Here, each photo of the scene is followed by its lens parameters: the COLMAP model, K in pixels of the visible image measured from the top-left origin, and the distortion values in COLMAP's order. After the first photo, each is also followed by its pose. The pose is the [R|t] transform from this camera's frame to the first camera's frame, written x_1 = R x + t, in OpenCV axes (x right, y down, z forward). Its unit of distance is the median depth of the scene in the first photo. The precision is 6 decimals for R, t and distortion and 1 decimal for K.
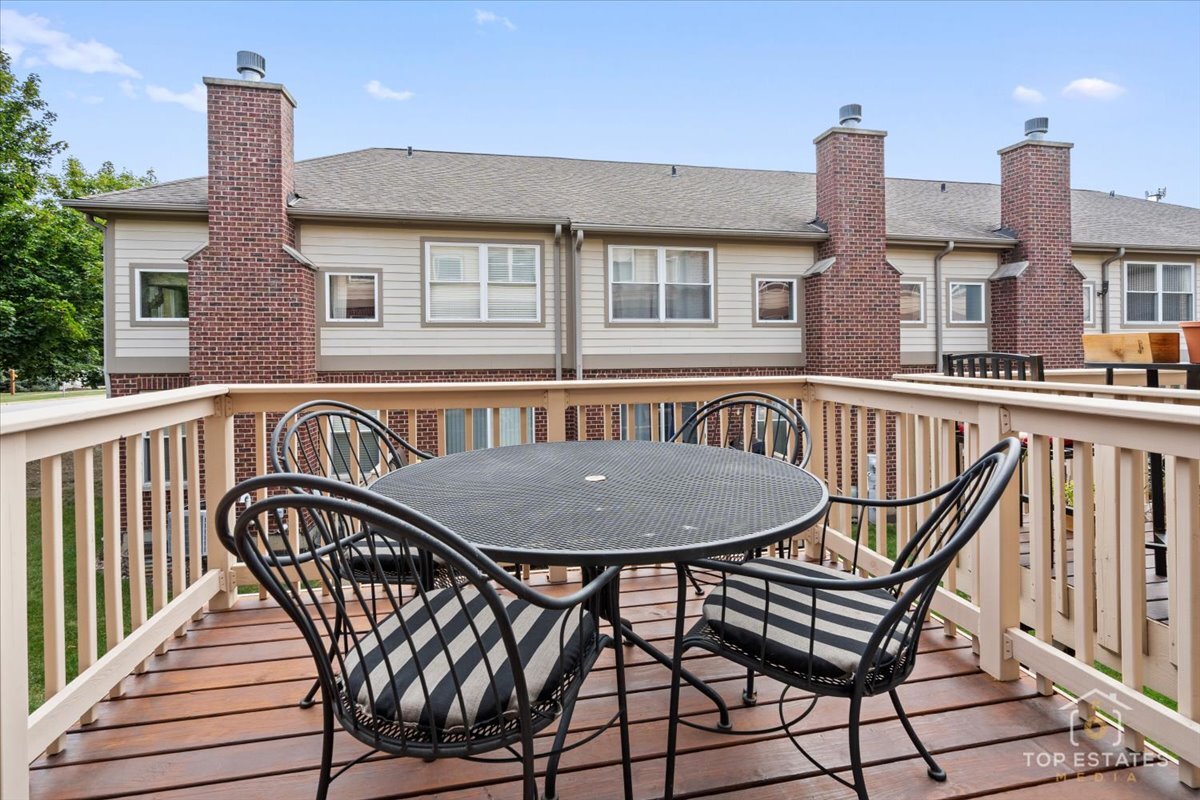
lens RADIAL K [[548.6, 0, 598.1], [0, 548.6, 347.9], [0, 0, 1]] dist [-0.000877, 0.003066]
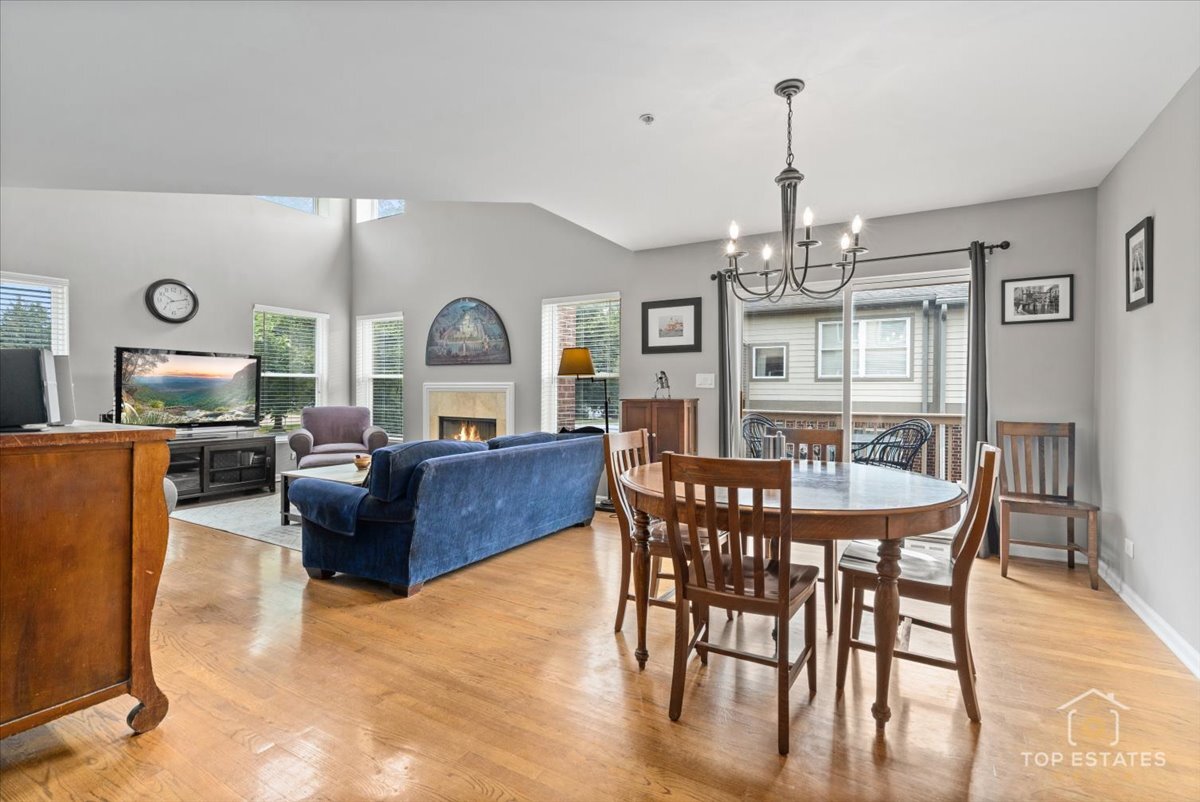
lens RADIAL K [[548.6, 0, 600.2], [0, 548.6, 393.6], [0, 0, 1]] dist [-0.000877, 0.003066]
pose [[0.761368, 0.011999, -0.648209, 0.179773], [-0.013749, 0.999903, 0.002360, -0.001628], [0.648174, 0.007115, 0.761459, -0.456309]]
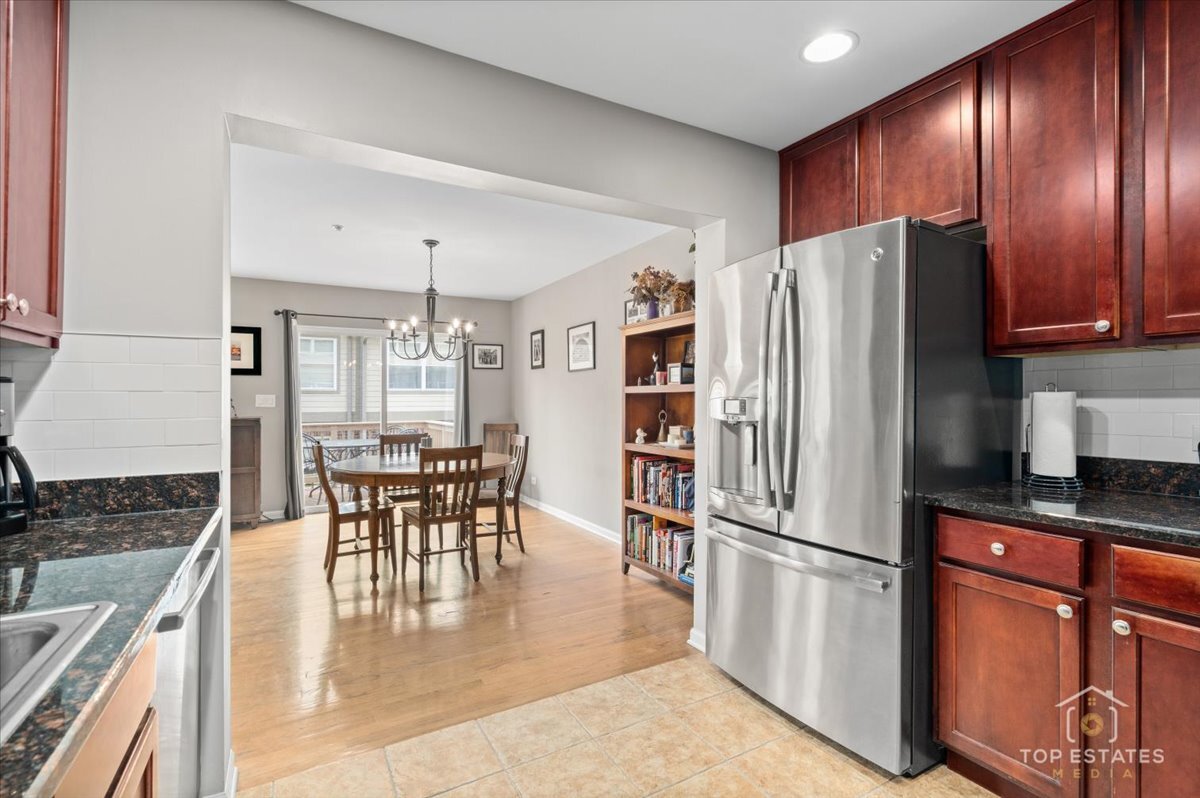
lens RADIAL K [[548.6, 0, 596.4], [0, 548.6, 394.4], [0, 0, 1]] dist [-0.000877, 0.003066]
pose [[0.948747, 0.005675, 0.315986, 0.093417], [0.000484, 0.999812, -0.019409, -0.007512], [-0.316037, 0.018567, 0.948565, -0.627687]]
